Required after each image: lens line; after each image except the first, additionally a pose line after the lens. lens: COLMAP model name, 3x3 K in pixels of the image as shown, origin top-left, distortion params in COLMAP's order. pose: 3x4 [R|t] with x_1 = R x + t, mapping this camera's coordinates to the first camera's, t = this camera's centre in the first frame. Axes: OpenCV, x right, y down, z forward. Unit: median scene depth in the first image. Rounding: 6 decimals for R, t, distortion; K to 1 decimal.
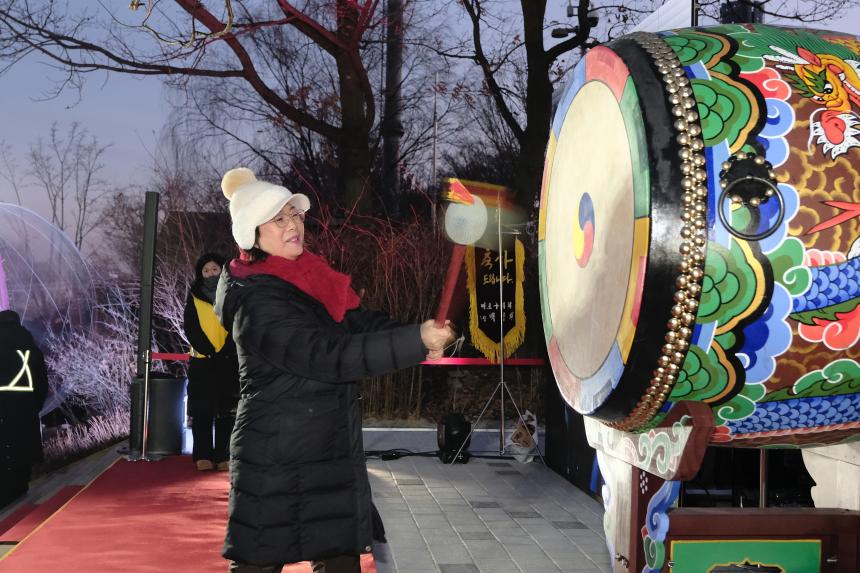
lens RADIAL K [[944.1, 0, 428.9], [0, 944.1, 270.4], [0, 0, 1]] dist [-0.035057, 0.026559]
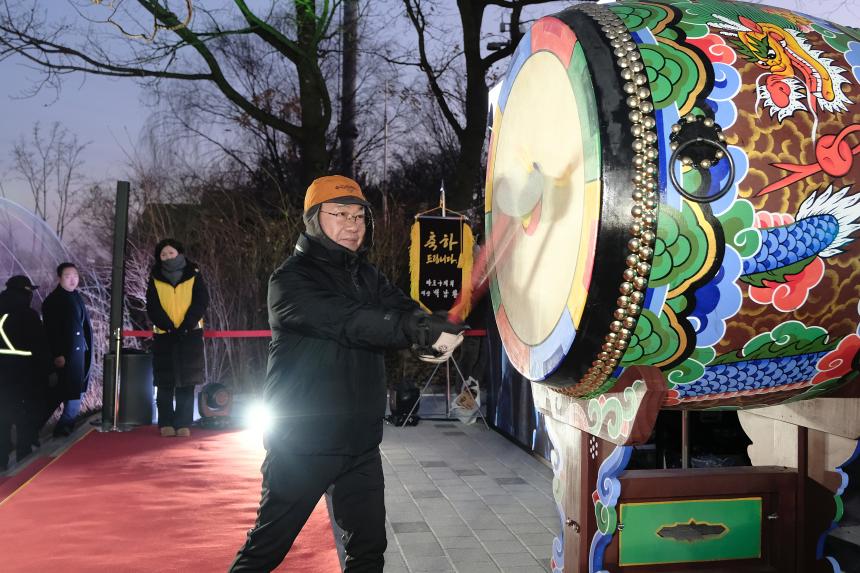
lens RADIAL K [[813.8, 0, 448.0], [0, 813.8, 240.1], [0, 0, 1]] dist [-0.014726, 0.001279]
pose [[0.996619, -0.008144, 0.081761, 0.002945], [0.009739, 0.999770, -0.019132, 0.016042], [-0.081587, 0.019864, 0.996468, 0.123590]]
